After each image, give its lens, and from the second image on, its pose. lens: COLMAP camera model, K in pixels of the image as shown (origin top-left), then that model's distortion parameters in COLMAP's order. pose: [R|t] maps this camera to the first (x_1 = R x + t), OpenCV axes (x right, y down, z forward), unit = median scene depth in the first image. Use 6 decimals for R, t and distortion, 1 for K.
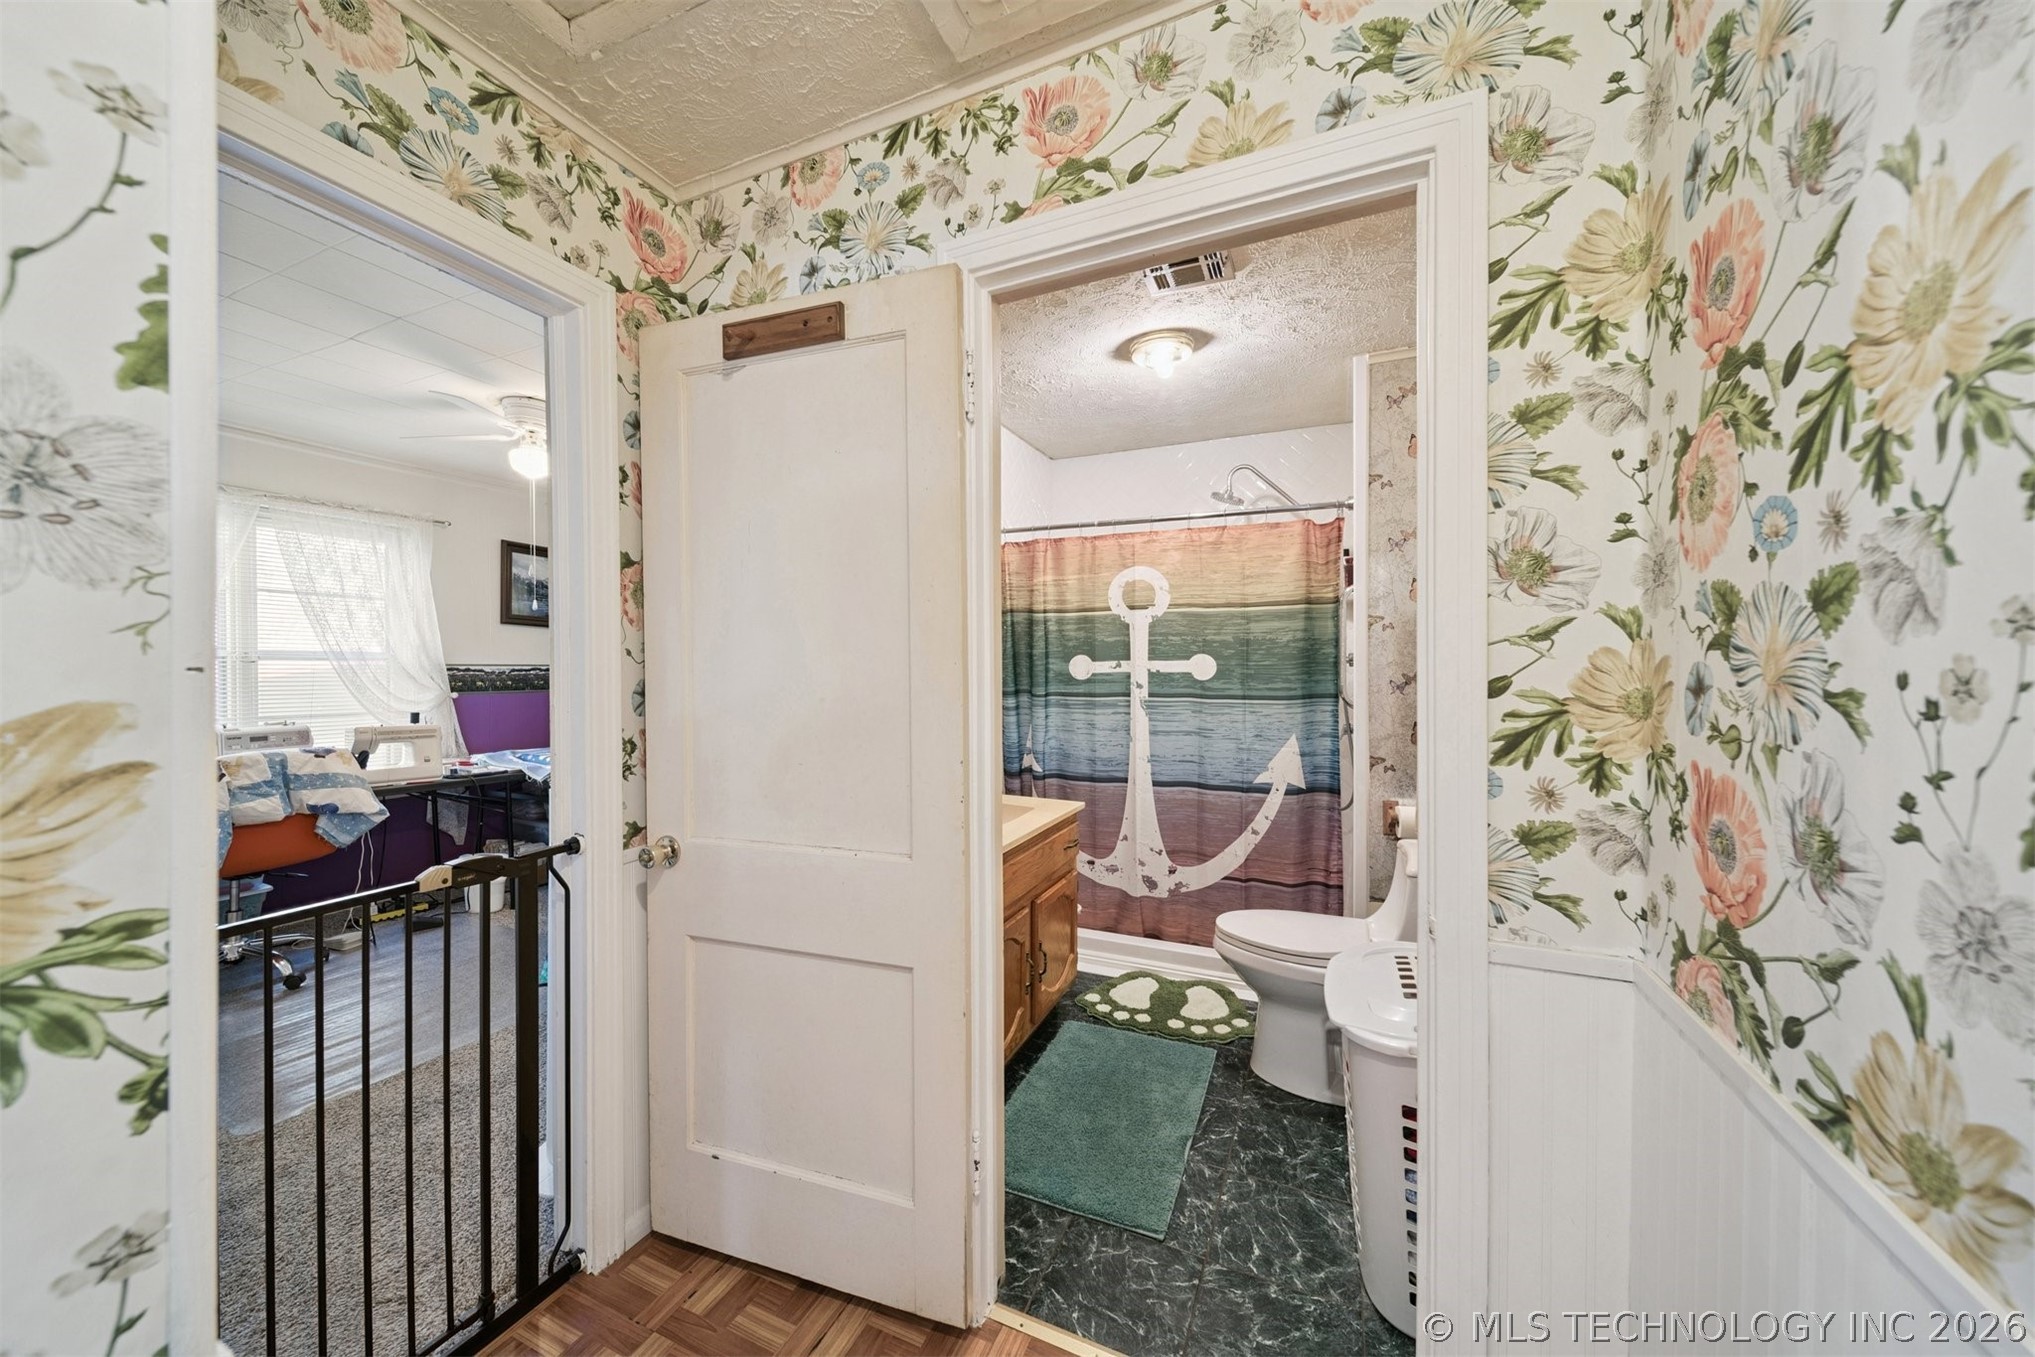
lens RADIAL K [[717.9, 0, 1003.2], [0, 717.9, 671.2], [0, 0, 1]] dist [-0.001413, -0.000486]
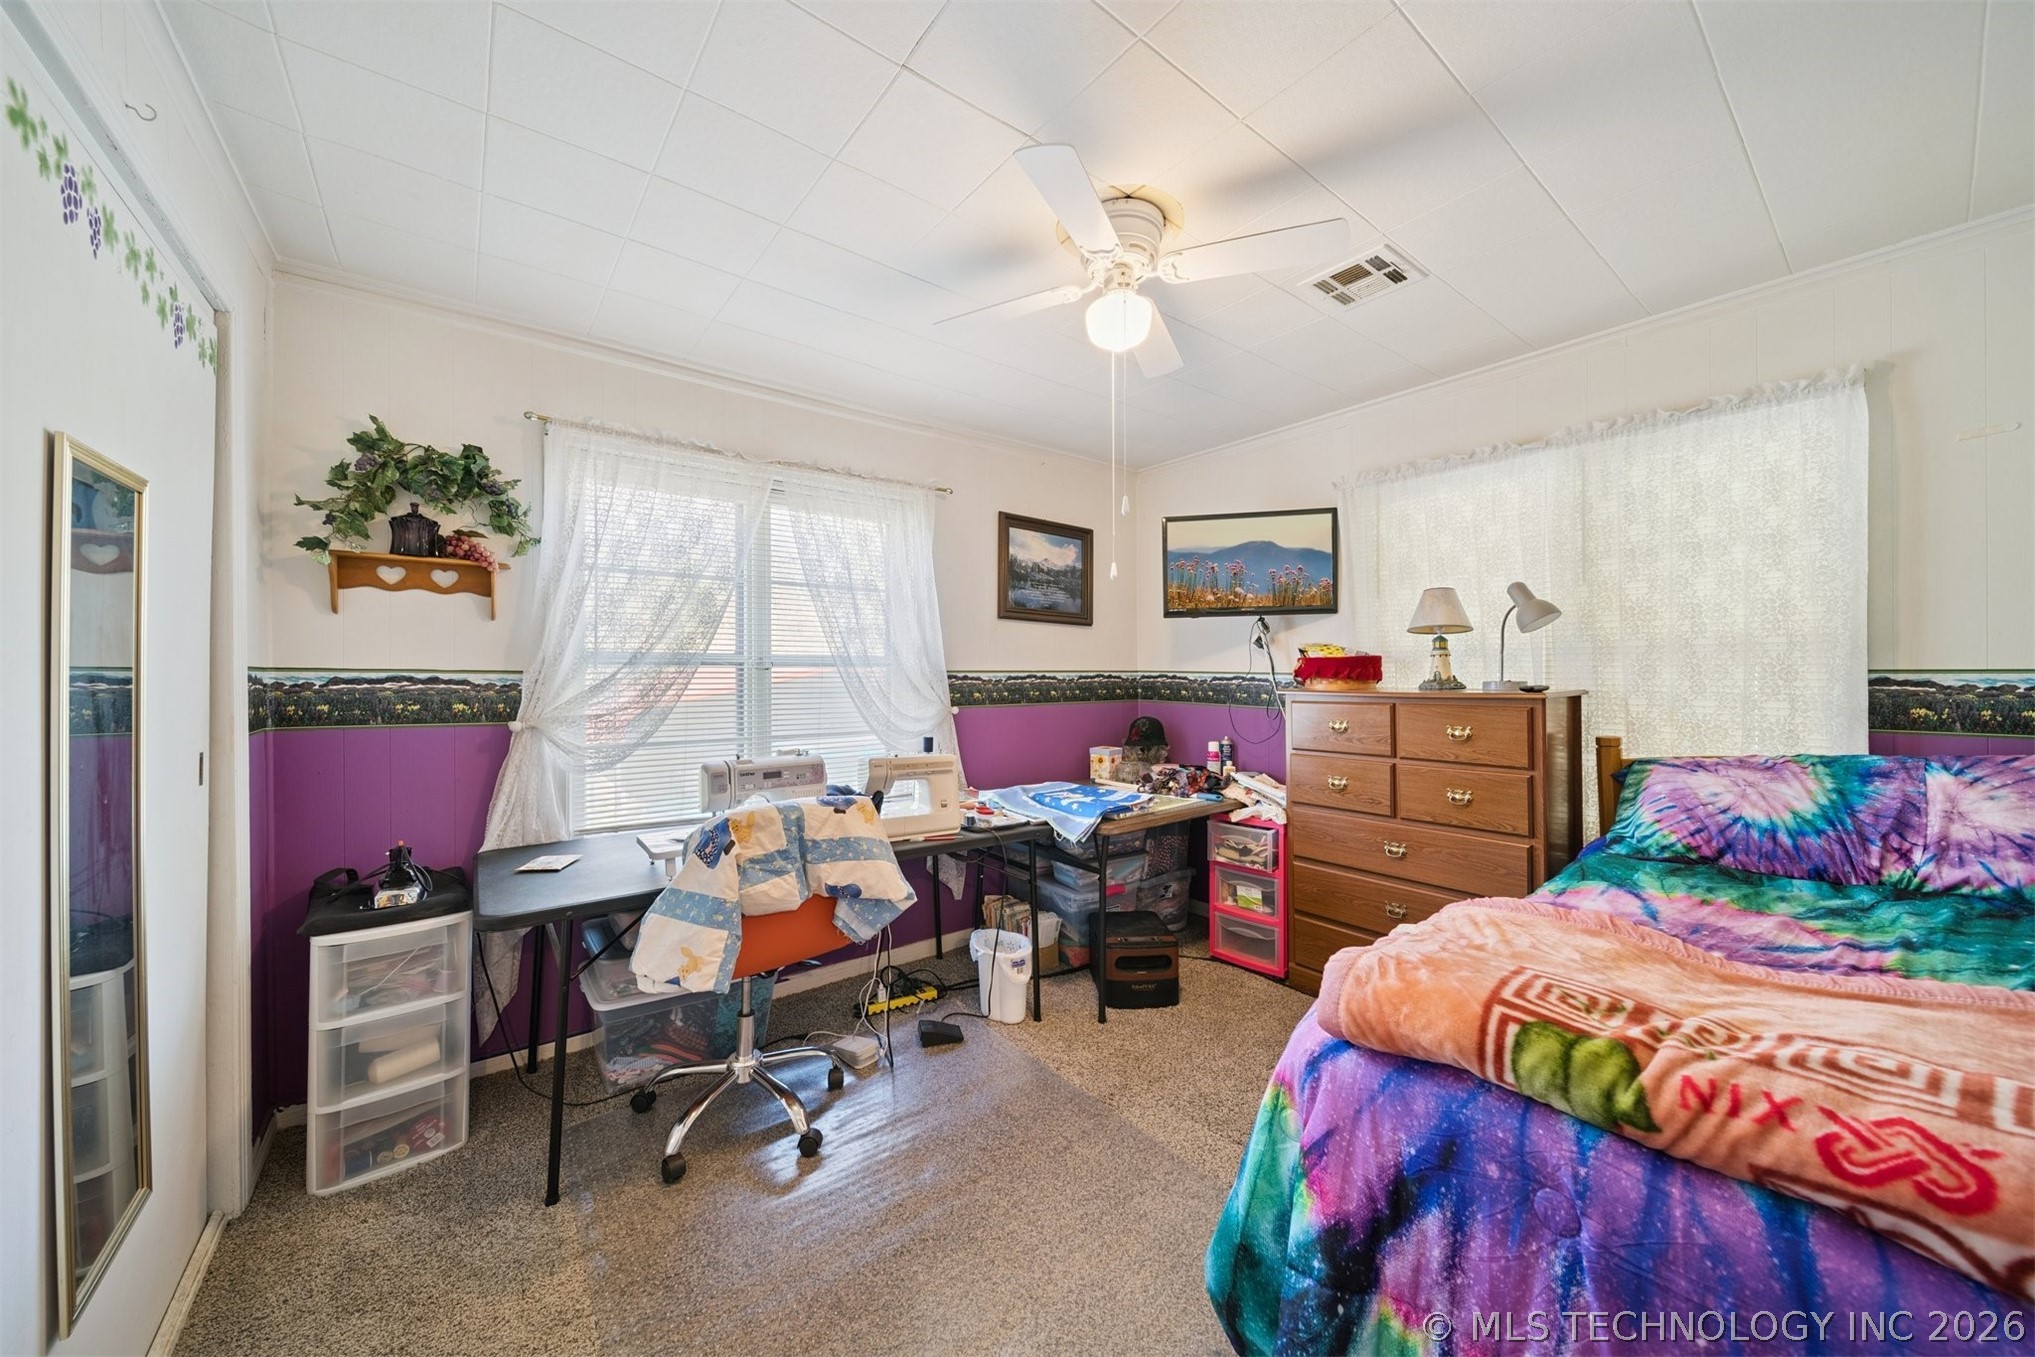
lens RADIAL K [[717.9, 0, 1003.2], [0, 717.9, 671.2], [0, 0, 1]] dist [-0.001413, -0.000486]
pose [[0.881430, -0.002095, -0.472309, -0.467289], [-0.000226, 0.999988, -0.004857, -0.006942], [0.472314, 0.004388, 0.881419, 0.448011]]
